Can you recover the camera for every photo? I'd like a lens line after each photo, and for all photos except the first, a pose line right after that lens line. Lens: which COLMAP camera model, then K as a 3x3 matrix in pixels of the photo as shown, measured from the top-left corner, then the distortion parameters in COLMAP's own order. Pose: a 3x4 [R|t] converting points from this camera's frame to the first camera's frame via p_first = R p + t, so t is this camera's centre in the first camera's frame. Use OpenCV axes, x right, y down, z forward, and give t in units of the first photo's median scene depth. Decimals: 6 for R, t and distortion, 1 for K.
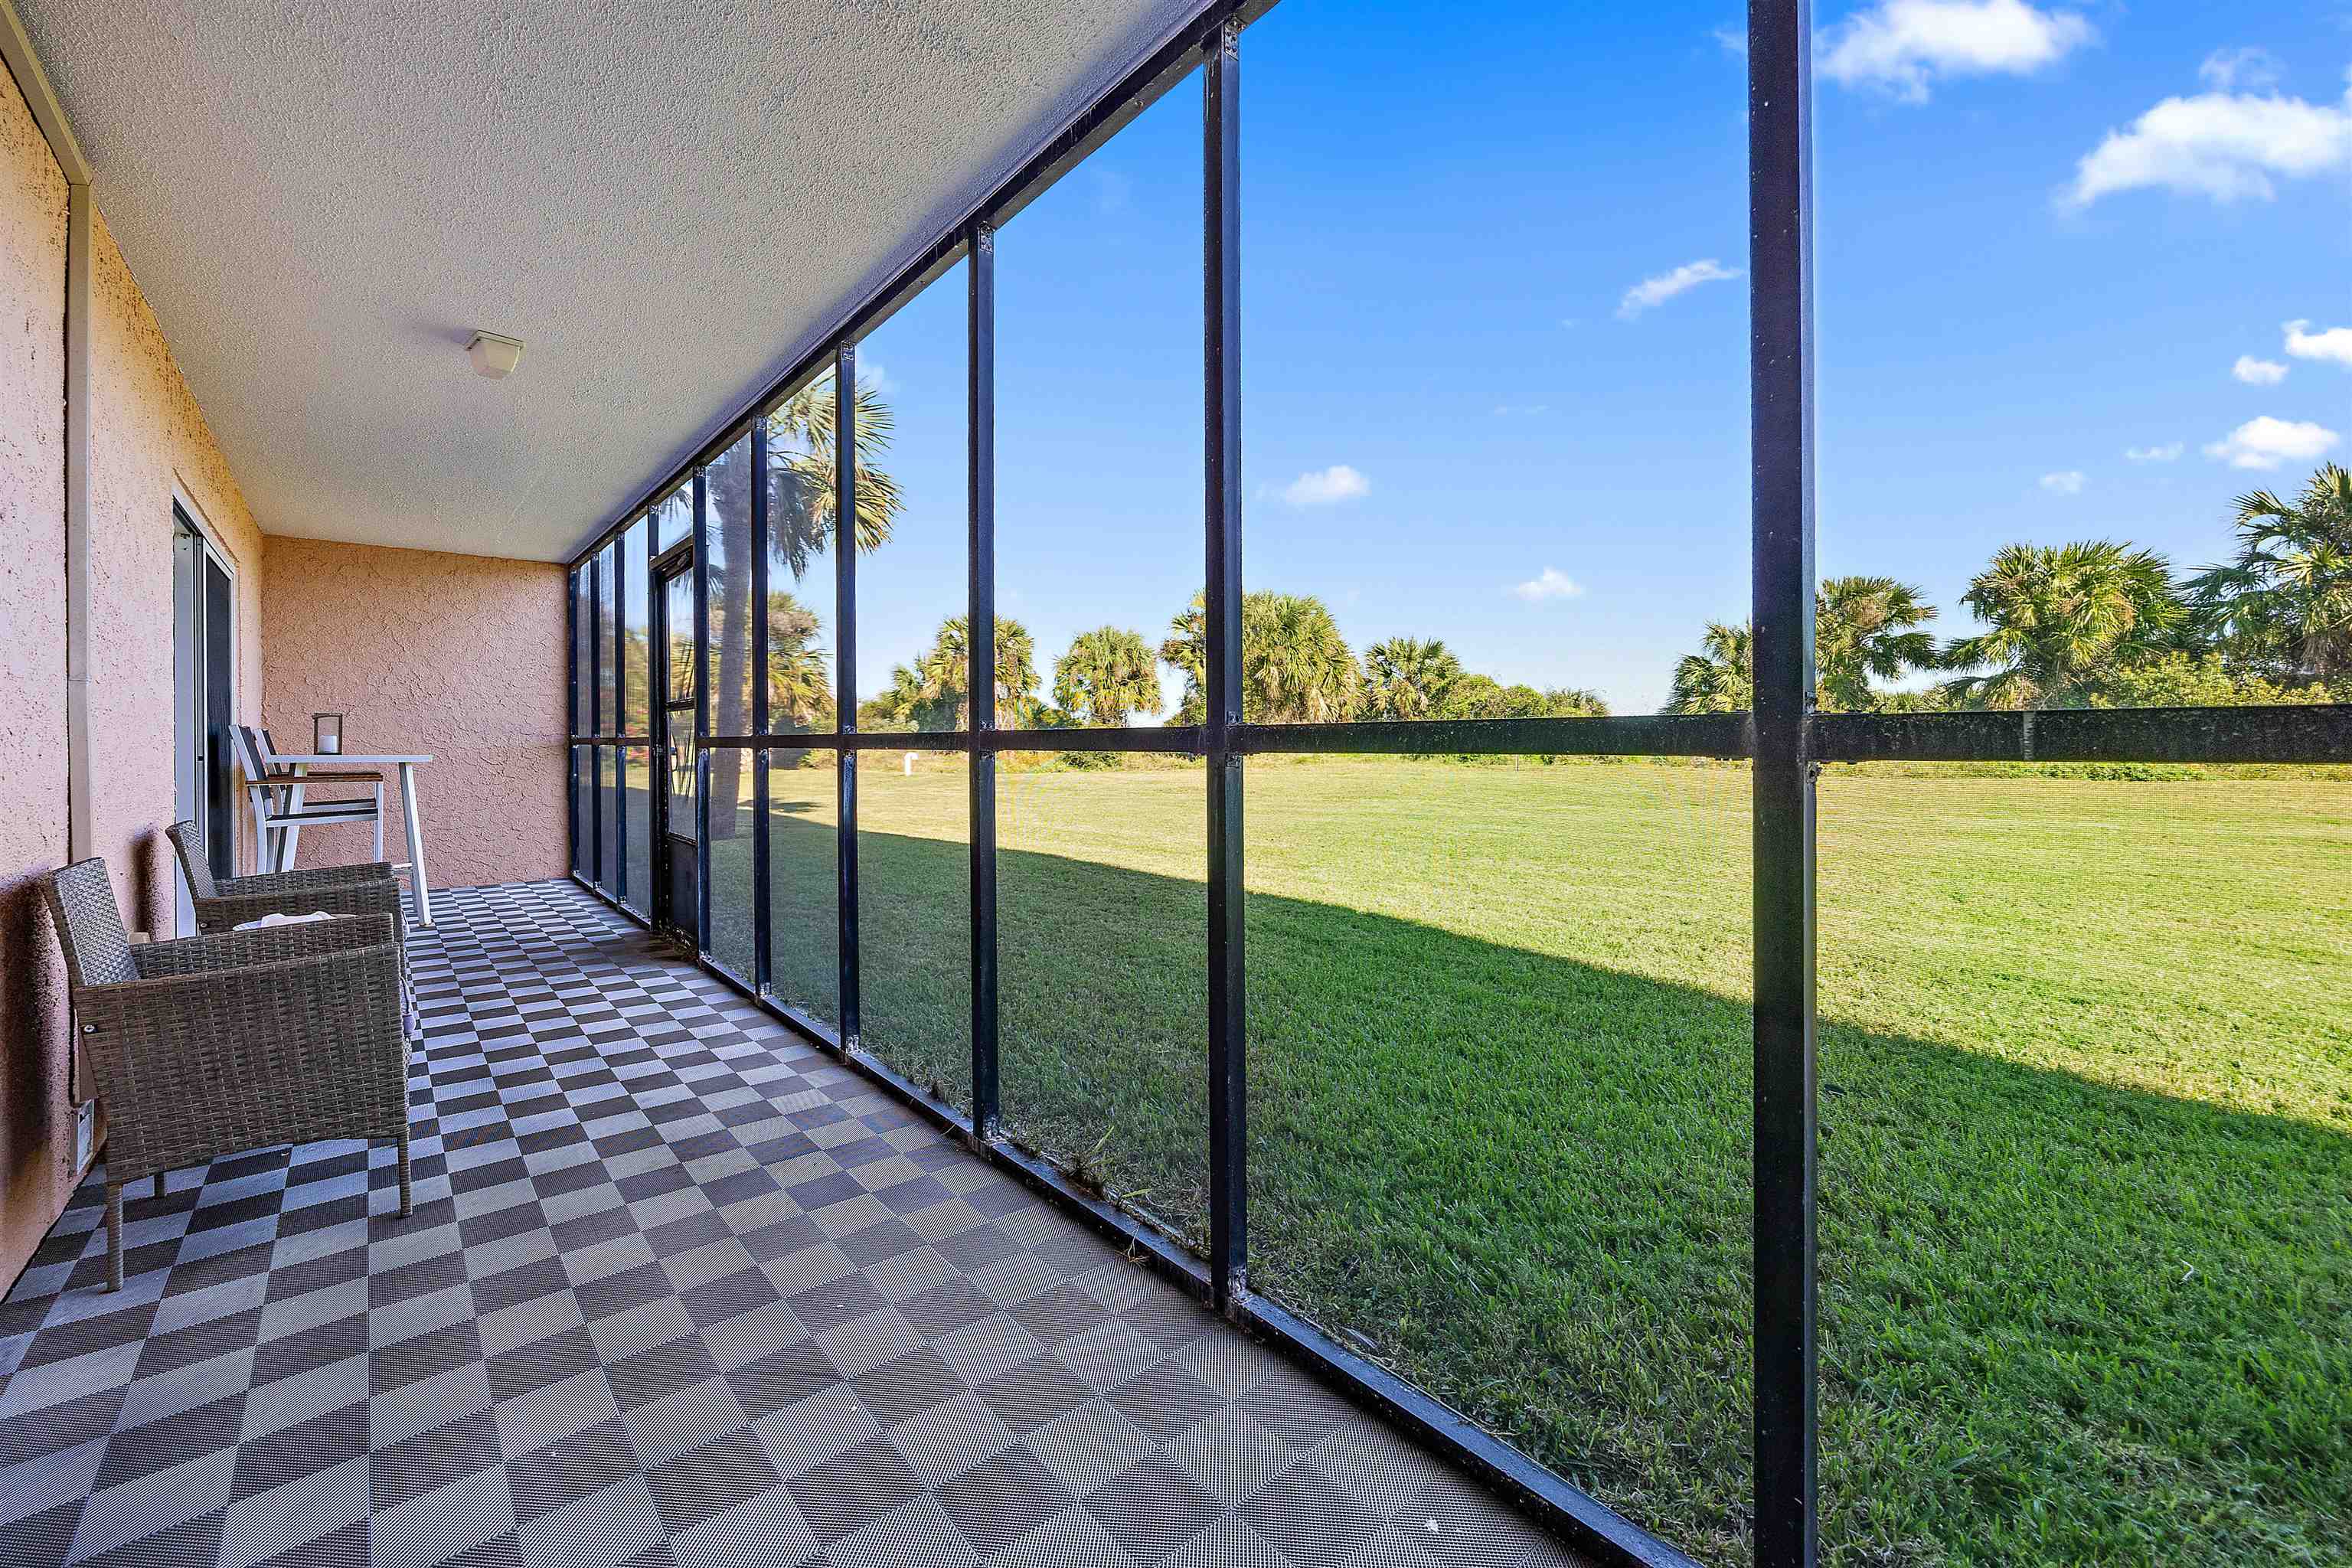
lens RADIAL K [[944.6, 0, 1171.0], [0, 944.6, 747.9], [0, 0, 1]] dist [-0.000525, -0.000208]
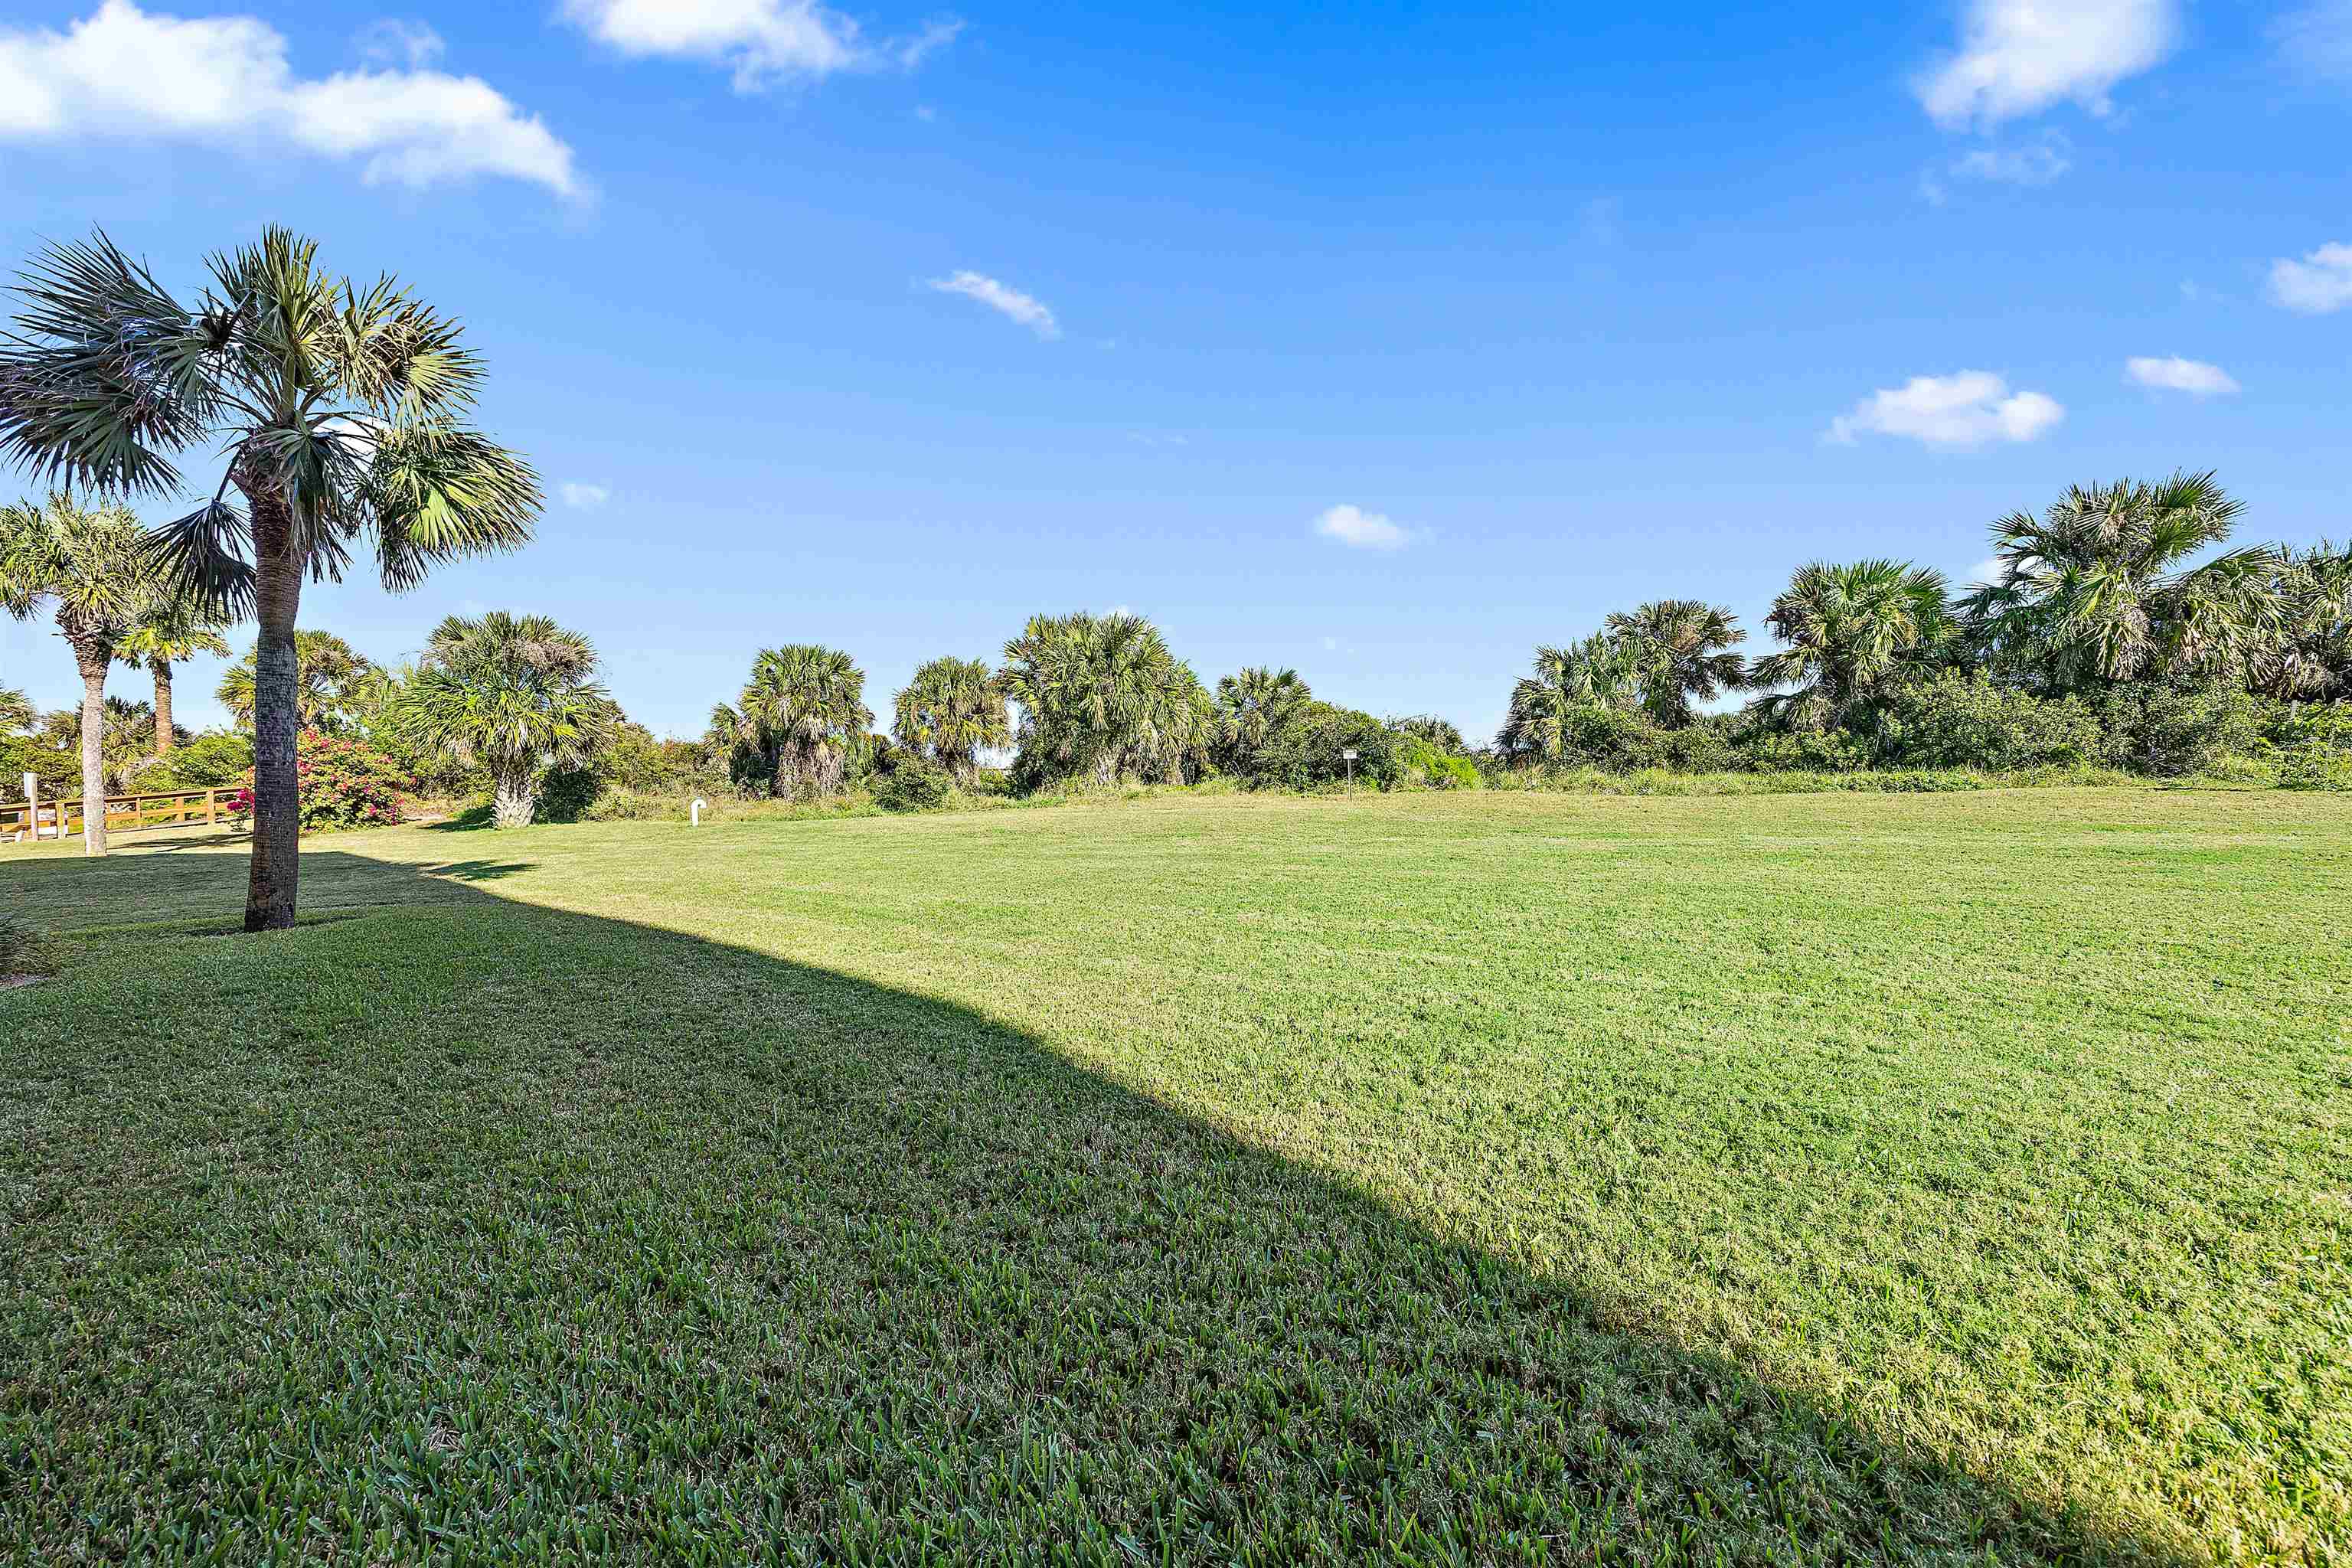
lens RADIAL K [[897.5, 0, 1218.1], [0, 897.5, 784.7], [0, 0, 1]] dist [0.007964, 0.000029]
pose [[0.989007, -0.029658, 0.144865, 0.095105], [0.029051, 0.999558, 0.006306, -0.000606], [-0.144988, -0.002029, 0.989431, 0.110166]]
